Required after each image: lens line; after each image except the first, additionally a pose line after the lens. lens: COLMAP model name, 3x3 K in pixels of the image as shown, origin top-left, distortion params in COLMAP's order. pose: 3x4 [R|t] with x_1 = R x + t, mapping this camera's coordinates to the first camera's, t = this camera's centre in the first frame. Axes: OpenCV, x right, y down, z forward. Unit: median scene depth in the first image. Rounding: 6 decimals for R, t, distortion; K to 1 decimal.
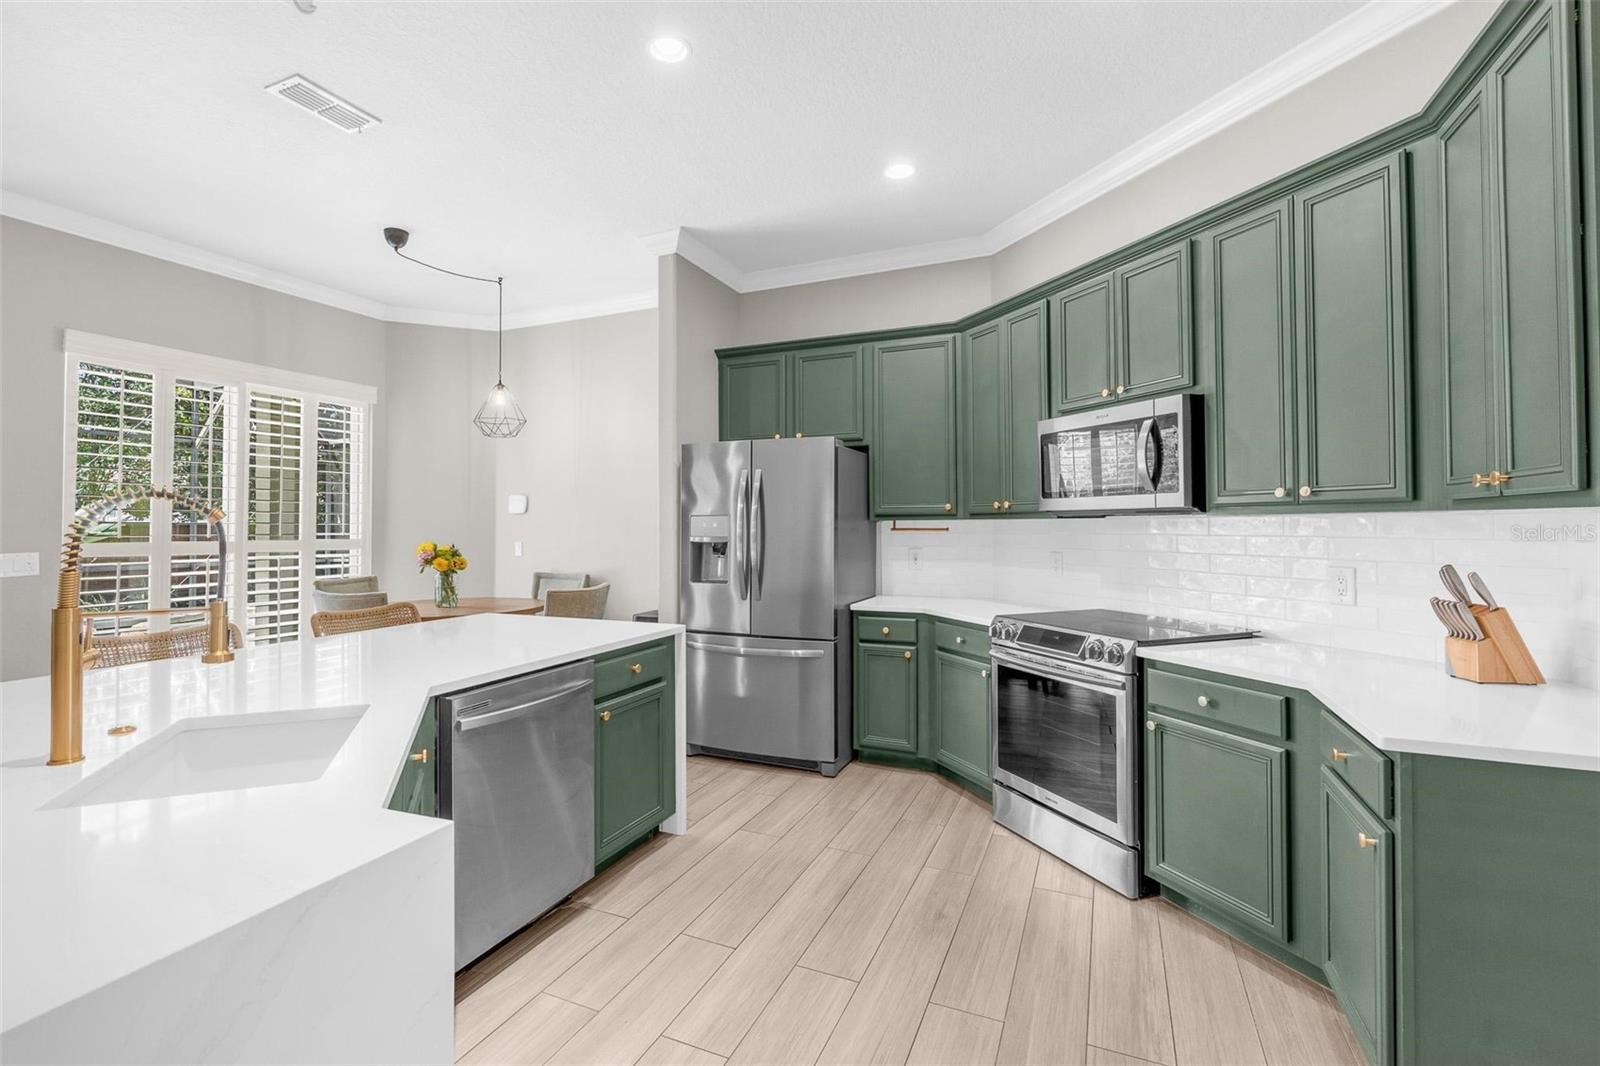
lens RADIAL K [[730.9, 0, 759.9], [0, 730.9, 514.5], [0, 0, 1]] dist [-0.008406, -0.000430]
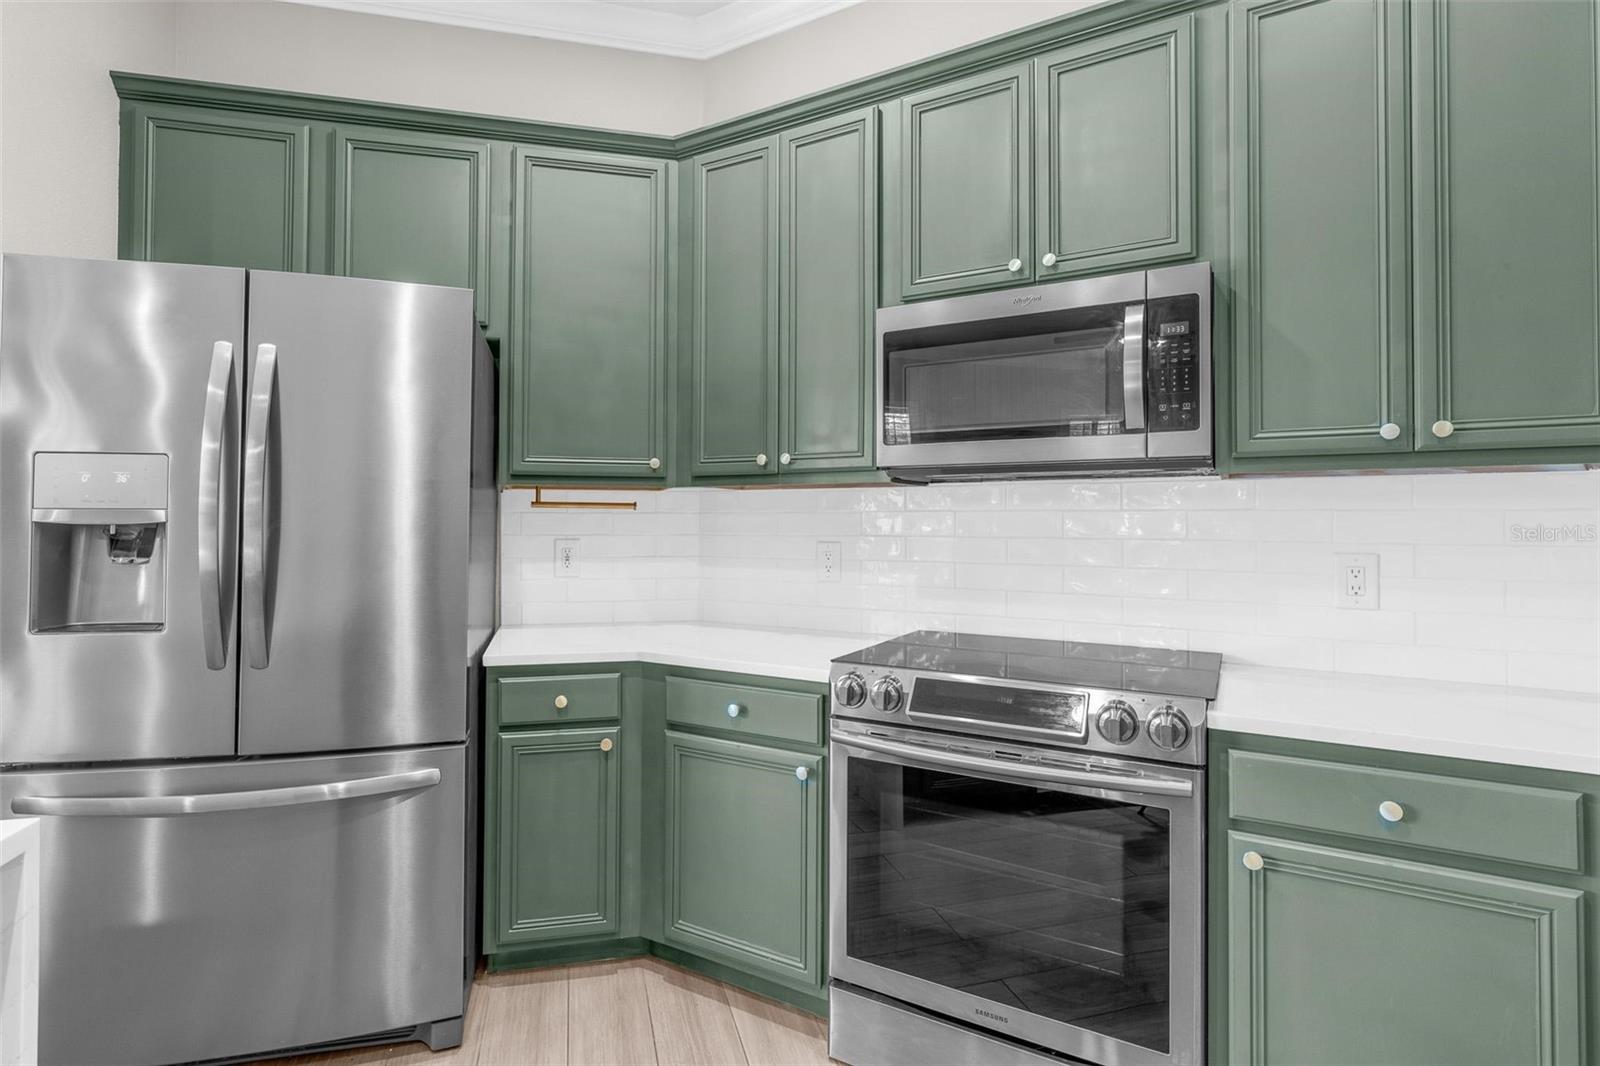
lens RADIAL K [[796.3, 0, 763.4], [0, 796.3, 510.3], [0, 0, 1]] dist [-0.004714, -0.000062]
pose [[0.776551, 0.017624, 0.629808, -0.062403], [-0.017530, 0.999826, -0.006364, 0.028022], [-0.629810, -0.006099, 0.776725, 0.474380]]
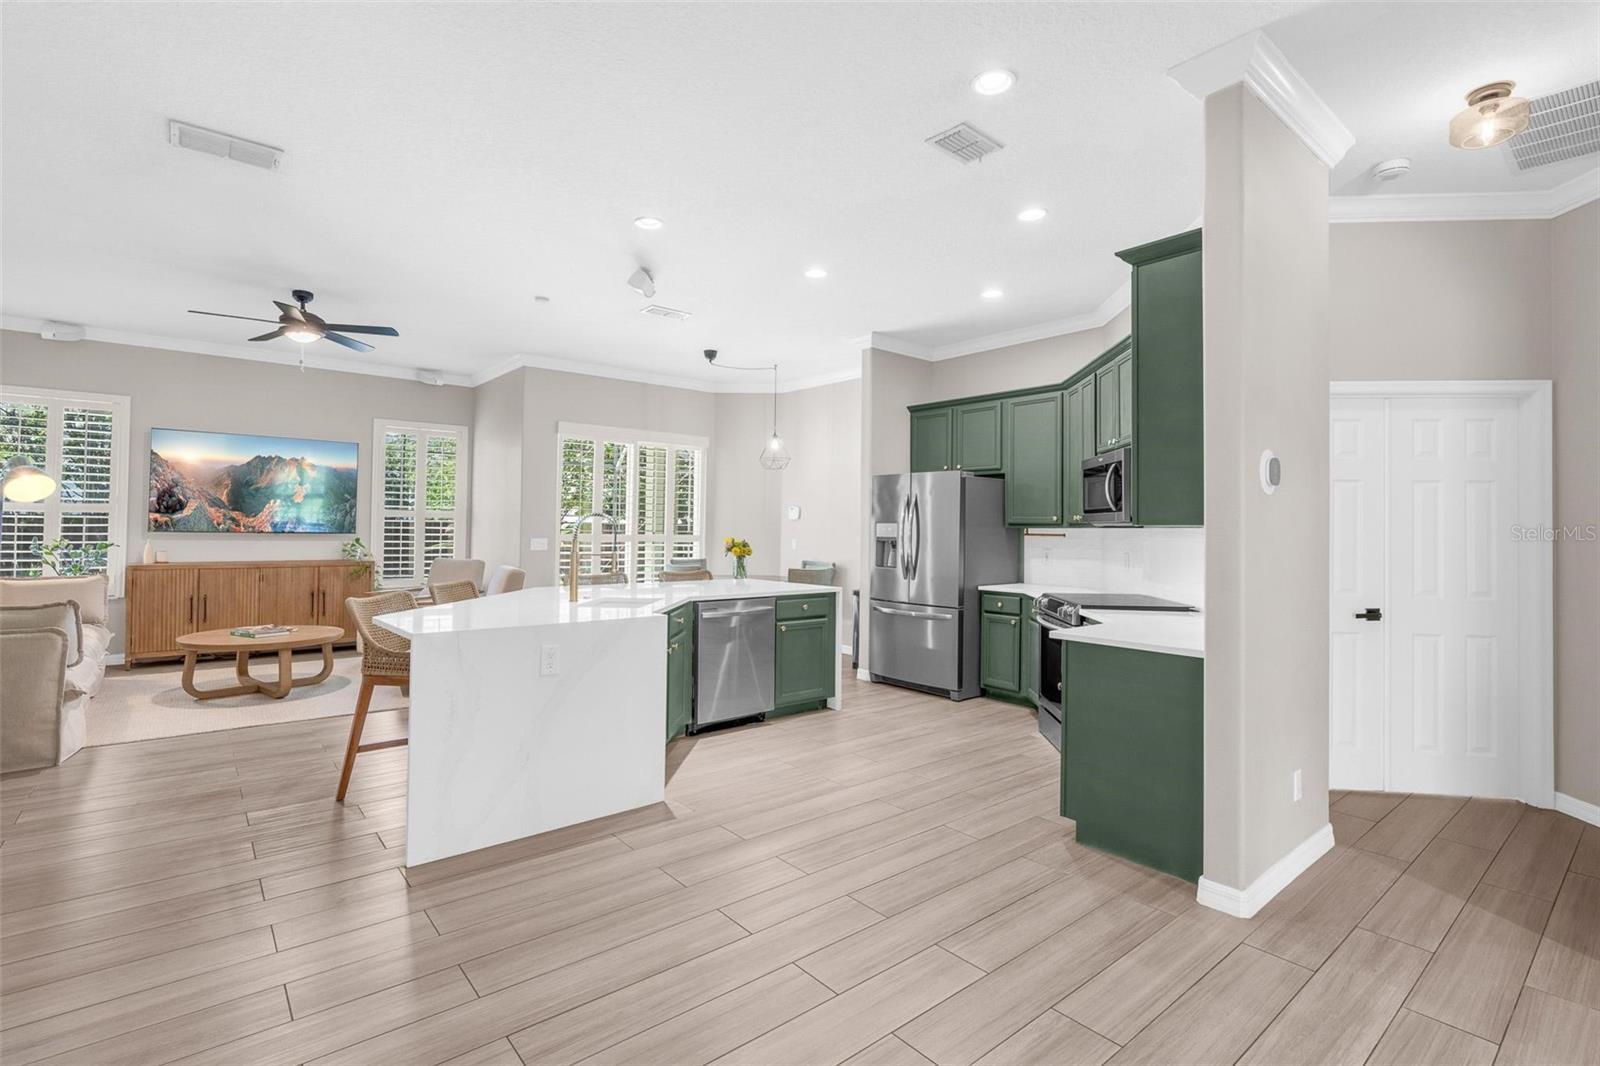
lens RADIAL K [[730.9, 0, 759.9], [0, 730.9, 514.5], [0, 0, 1]] dist [-0.008406, -0.000430]
pose [[0.892466, 0.005854, -0.451076, 0.382527], [-0.007876, 0.999966, -0.002606, -0.010139], [0.451045, 0.005879, 0.892482, -0.470675]]
